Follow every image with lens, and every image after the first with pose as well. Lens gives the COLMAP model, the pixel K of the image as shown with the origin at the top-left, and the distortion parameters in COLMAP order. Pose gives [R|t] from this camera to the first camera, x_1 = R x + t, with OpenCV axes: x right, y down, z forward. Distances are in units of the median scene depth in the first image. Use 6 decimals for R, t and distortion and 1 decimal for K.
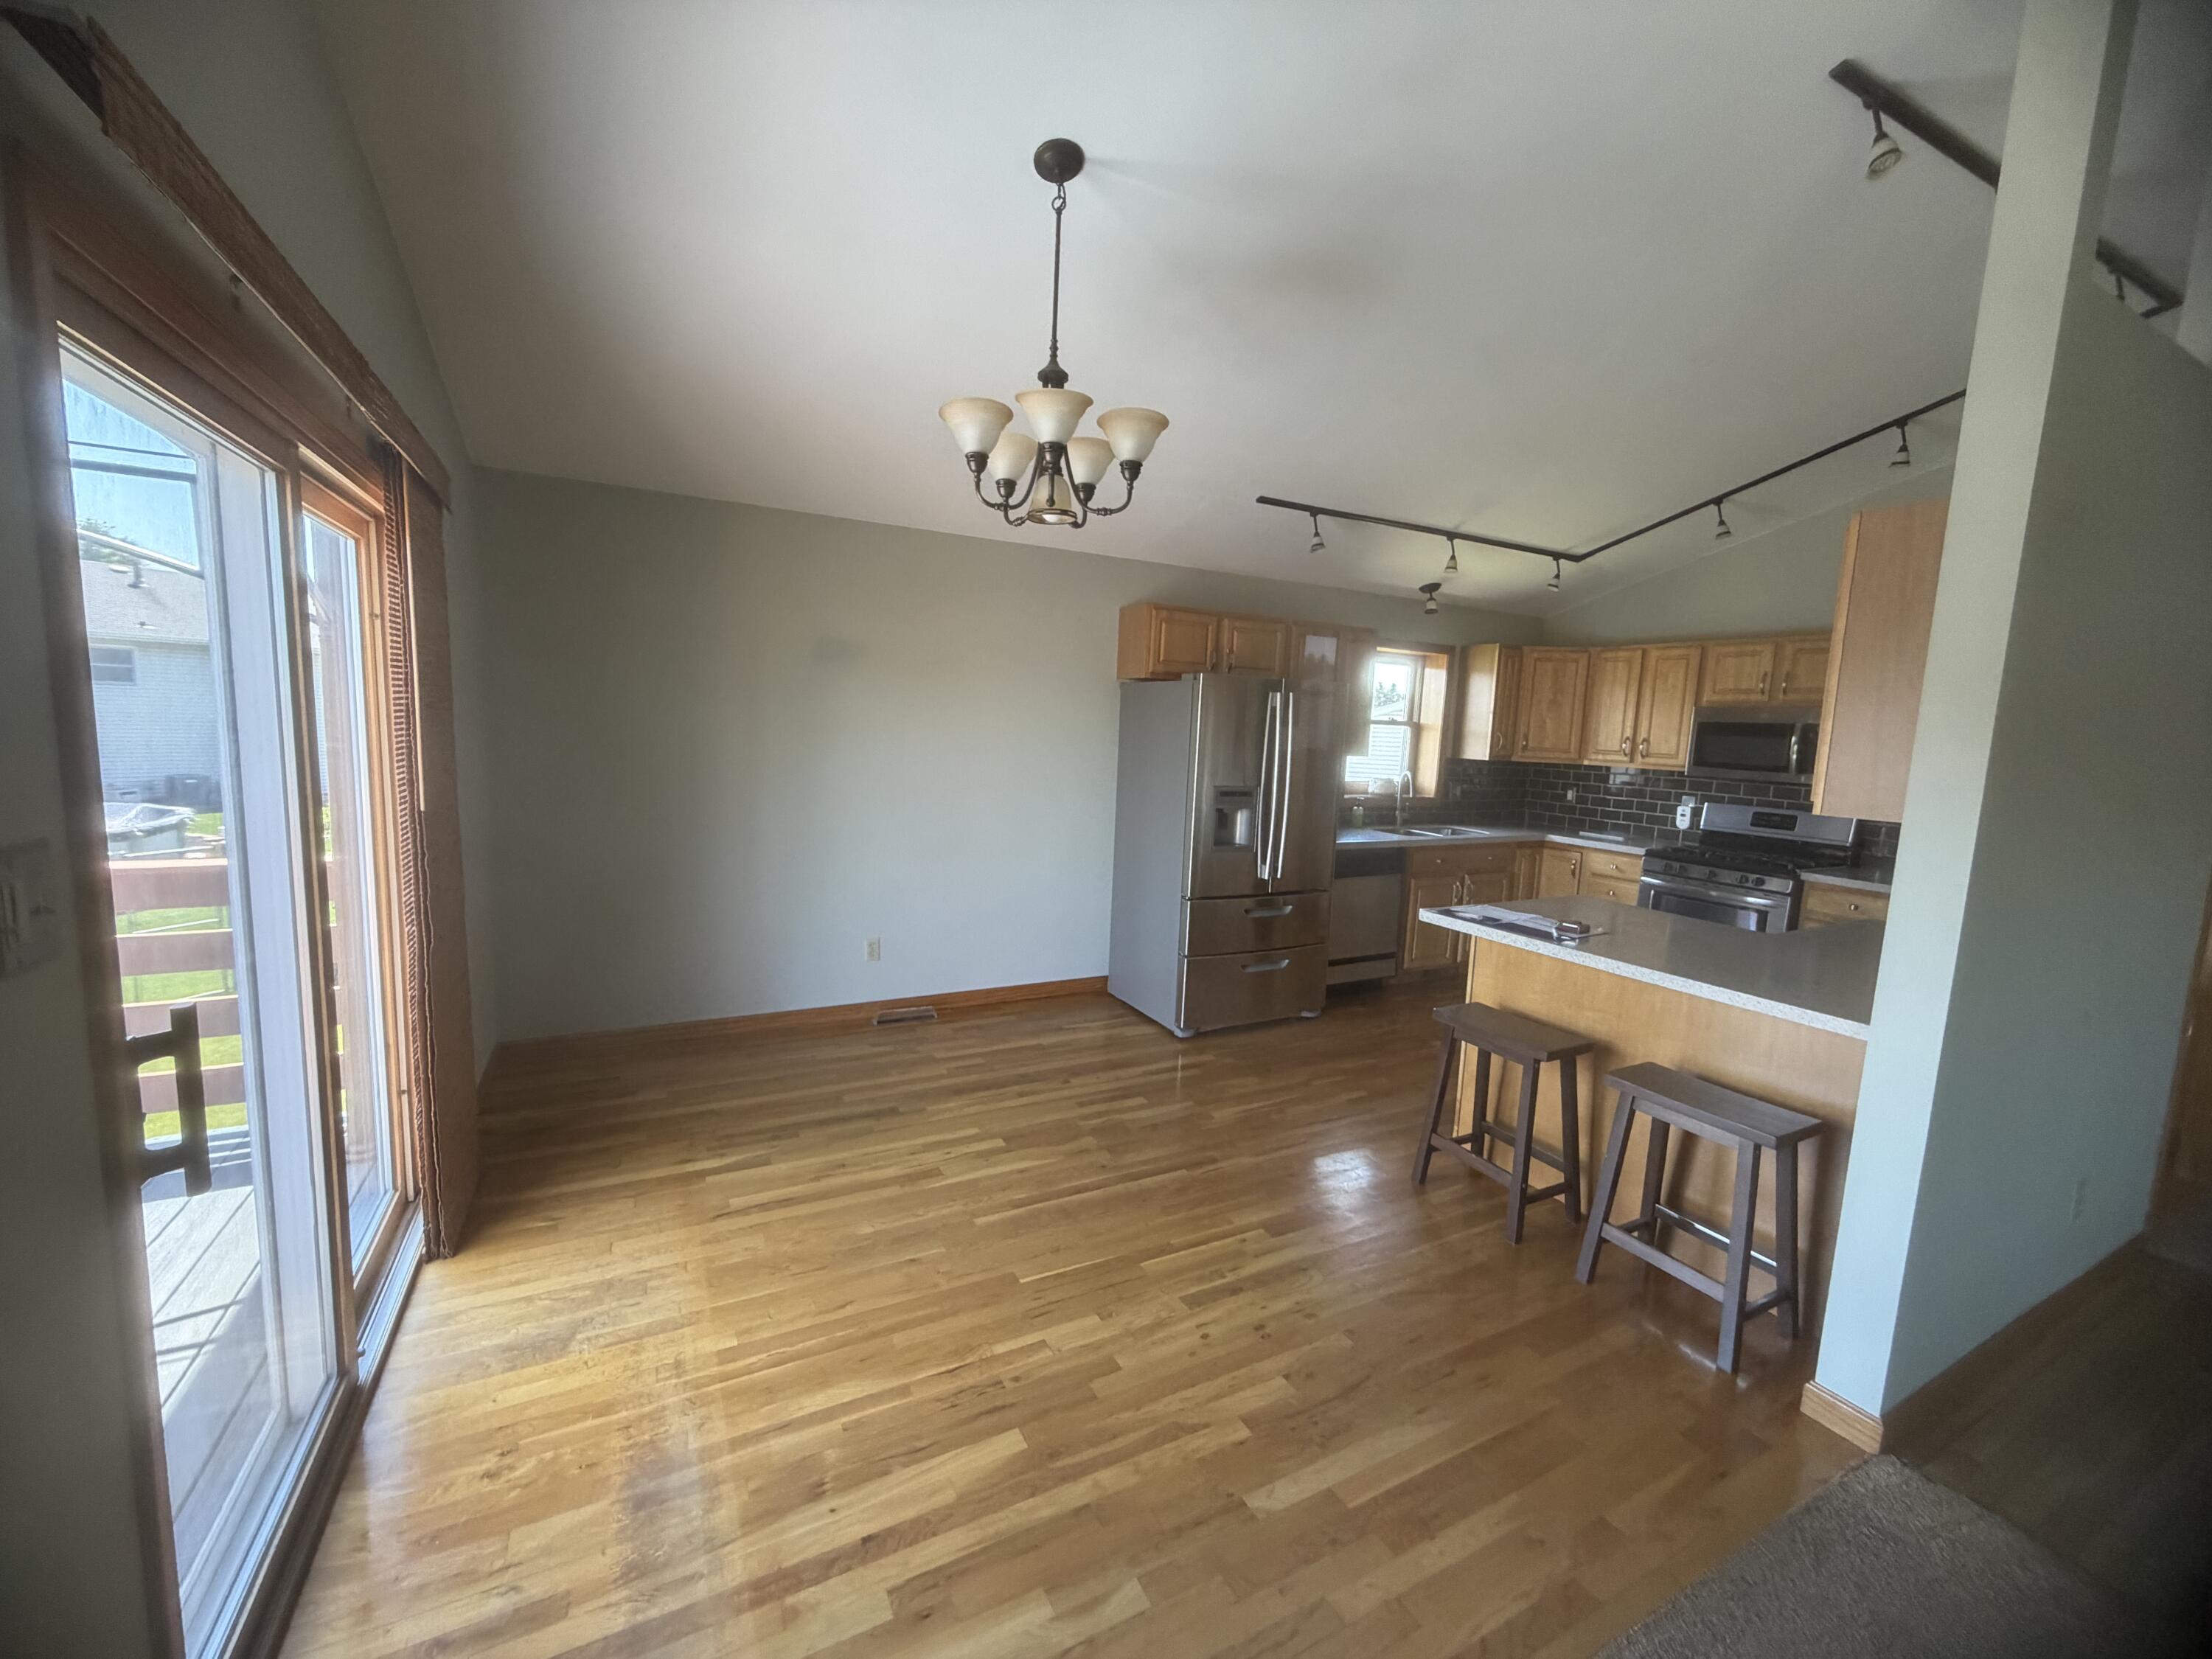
lens RADIAL K [[879.8, 0, 1098.7], [0, 879.8, 829.4], [0, 0, 1]] dist [-0.001602, 0.000082]
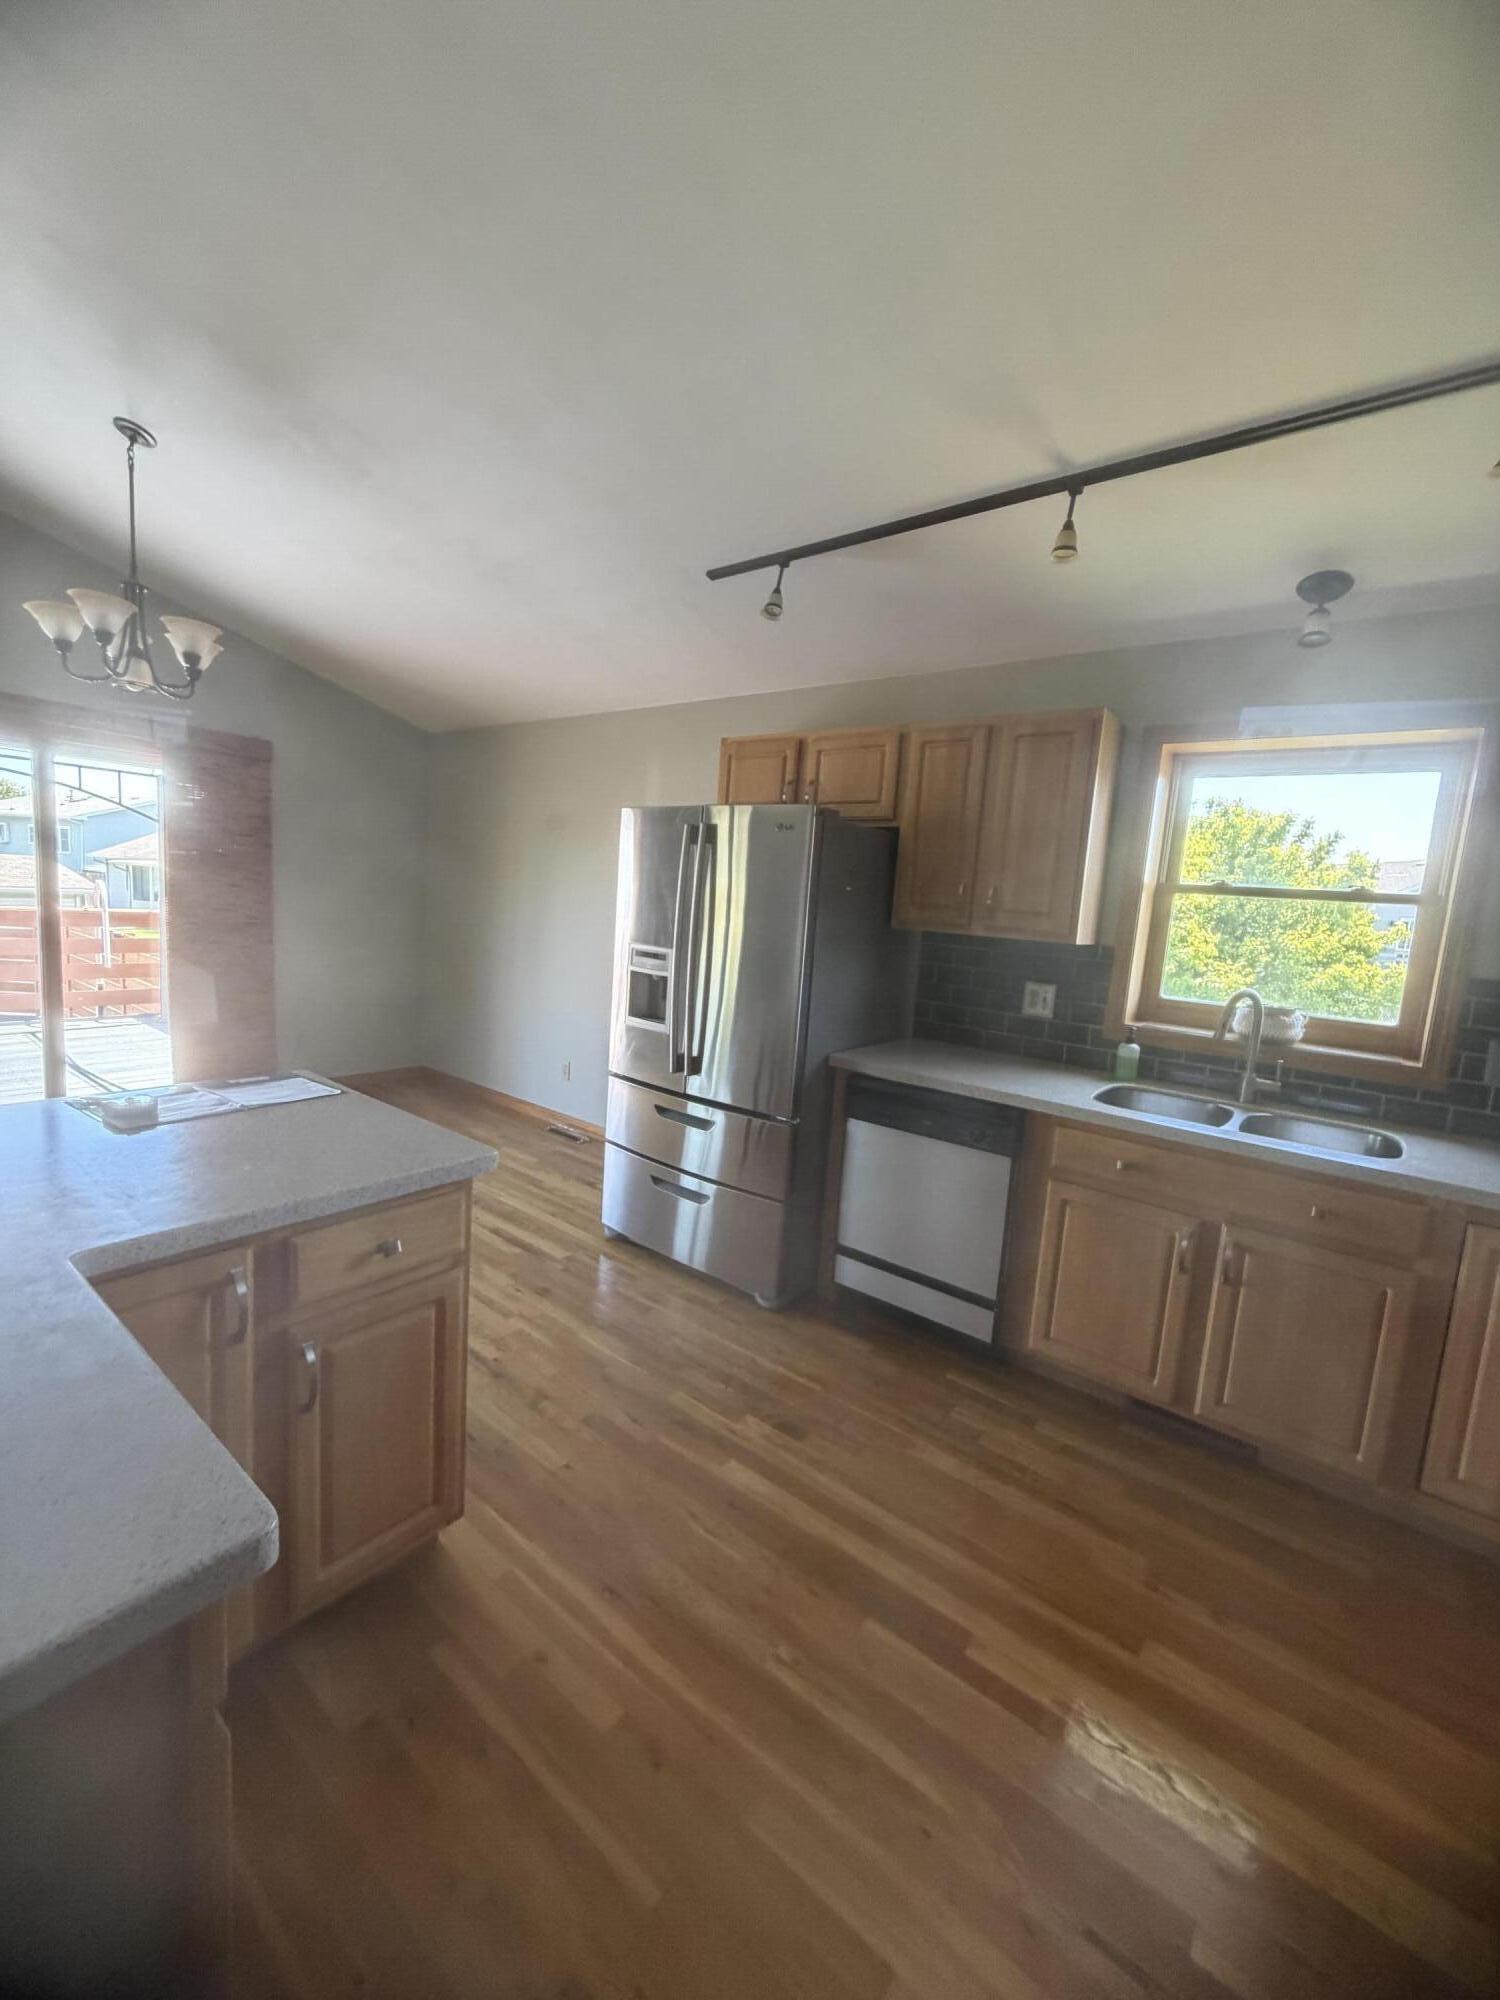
lens RADIAL K [[796.3, 0, 750.0], [0, 796.3, 1000.0], [0, 0, 1]] dist [0.000135, 0.000002]
pose [[0.414448, 0.107061, -0.903754, 1.144778], [-0.159317, 0.986256, 0.043774, -0.065313], [0.896019, 0.125841, 0.425809, 1.045775]]
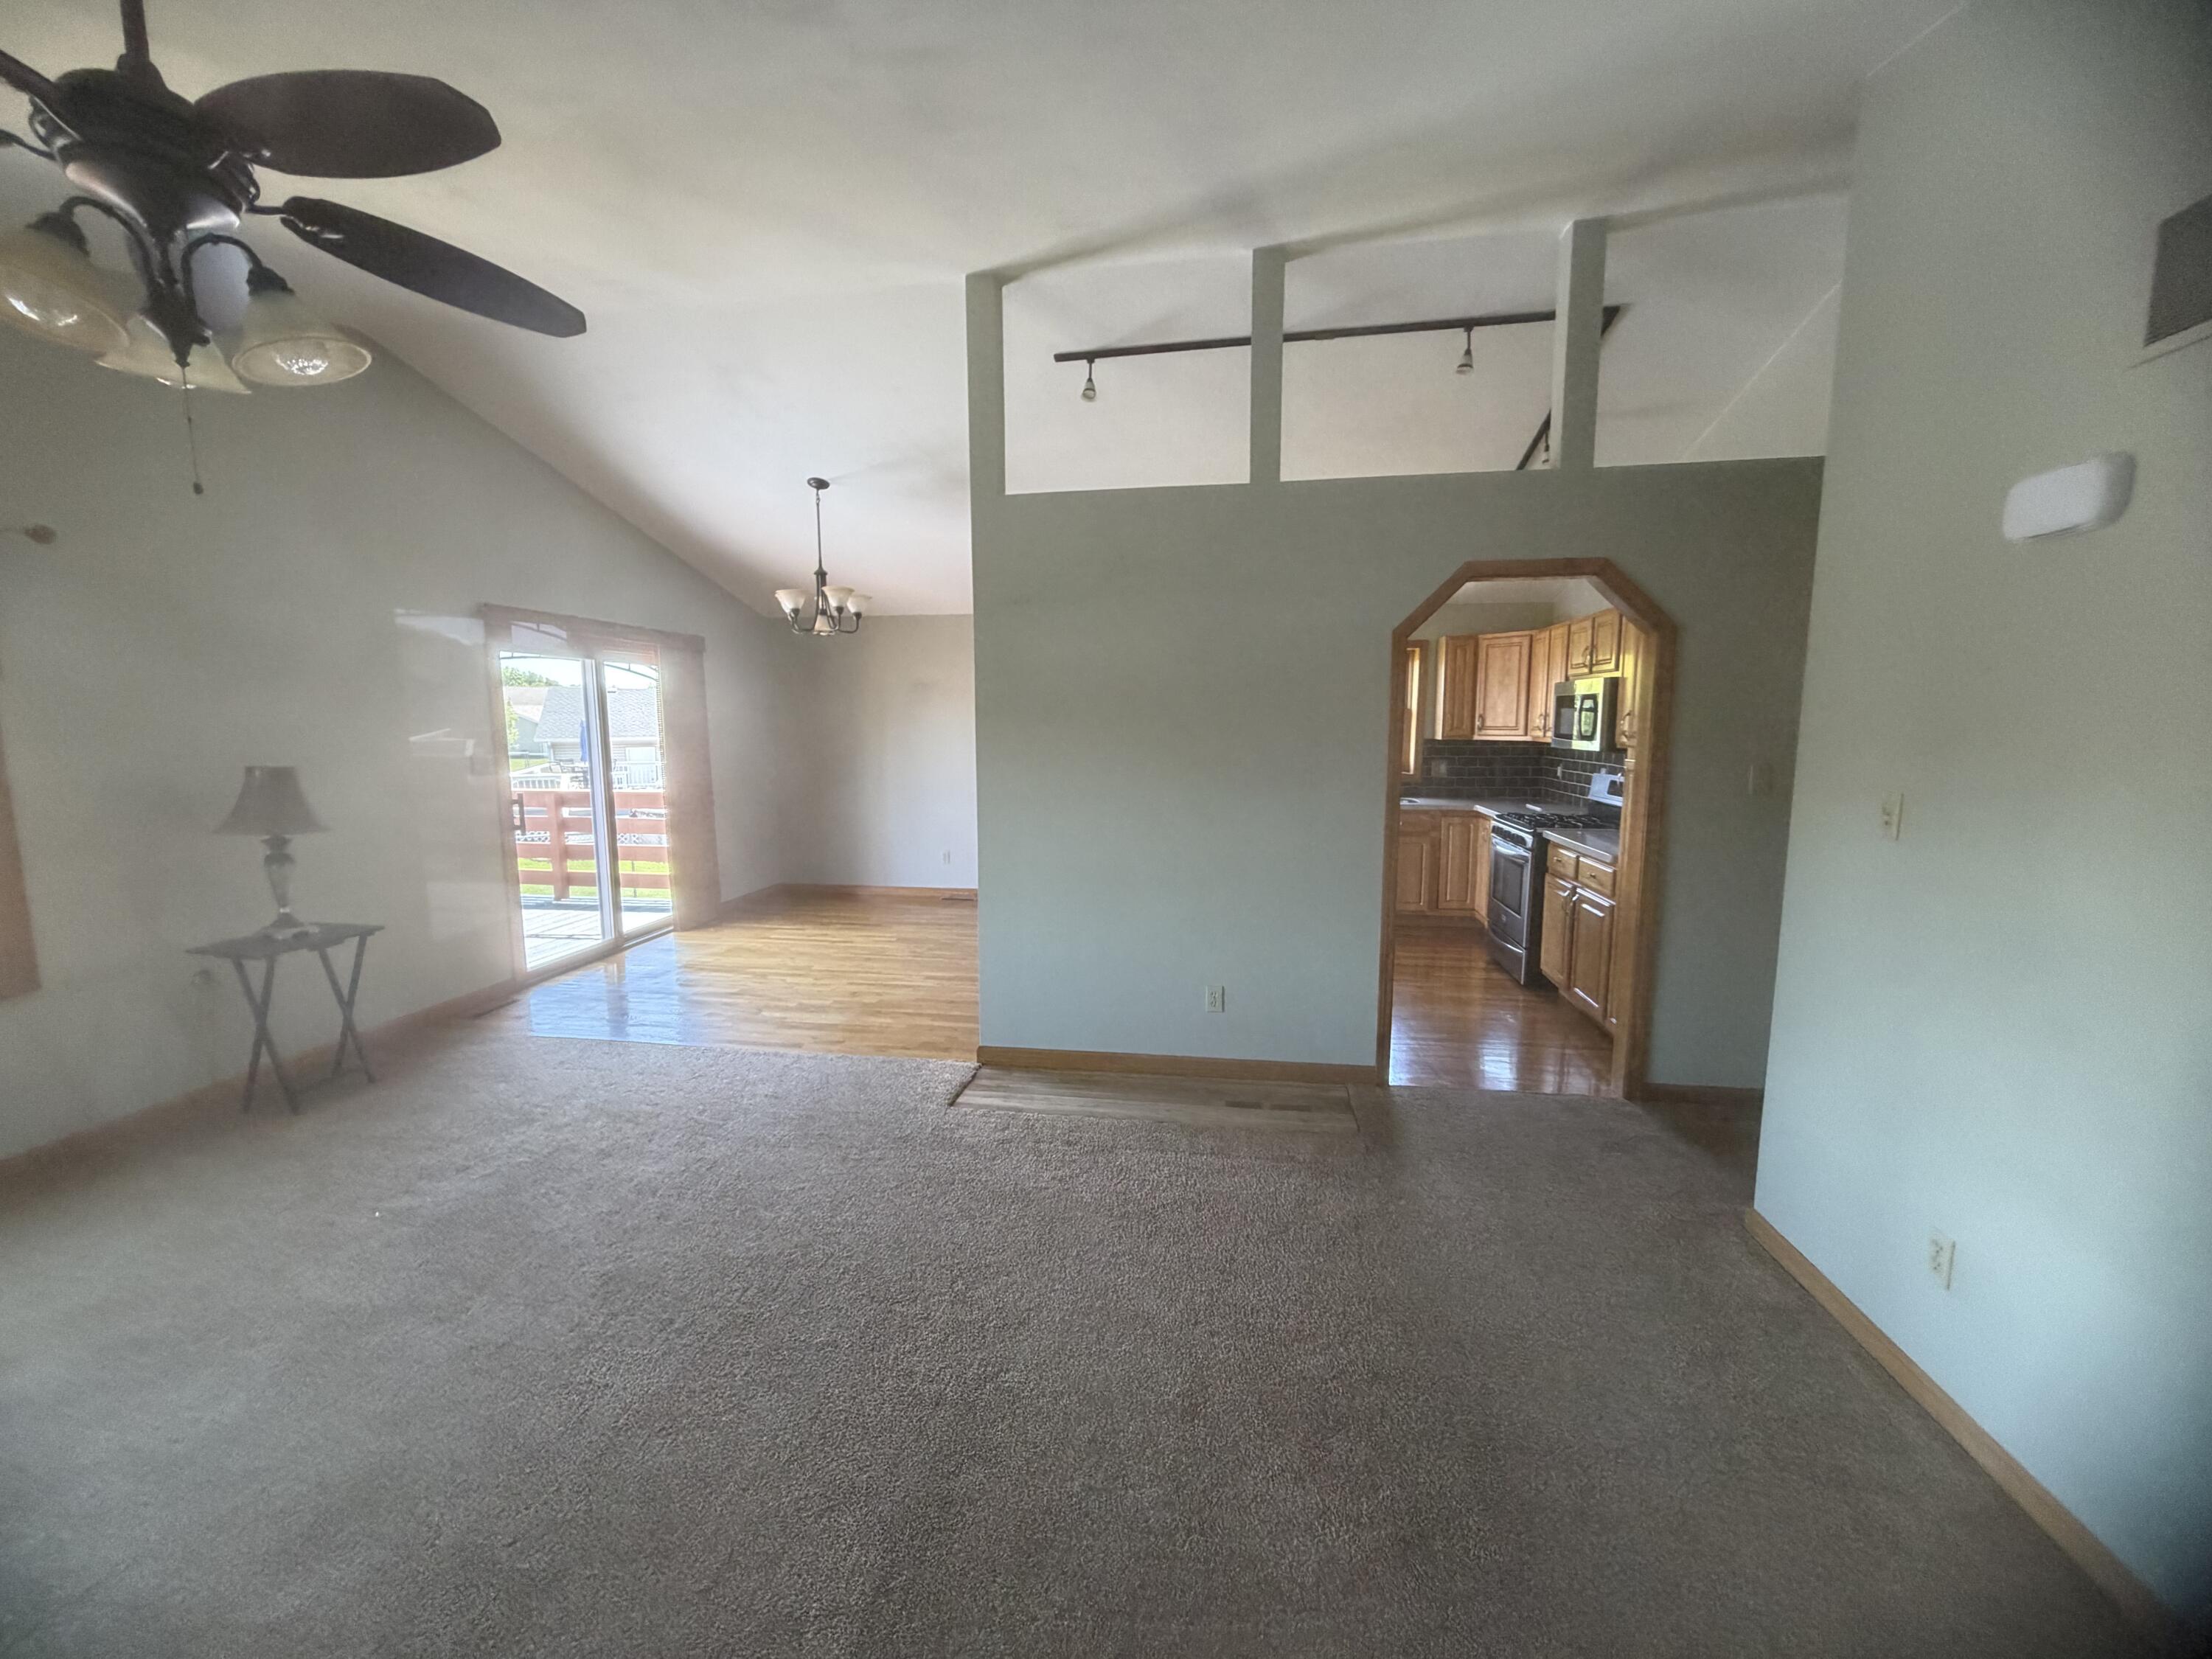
lens RADIAL K [[880.7, 0, 1099.2], [0, 880.7, 829.5], [0, 0, 1]] dist [0.000135, 0.000002]
pose [[0.800892, 0.030878, -0.598013, 1.432482], [-0.036582, 0.999327, 0.002608, 0.091999], [0.597691, 0.019788, 0.801482, -0.302569]]
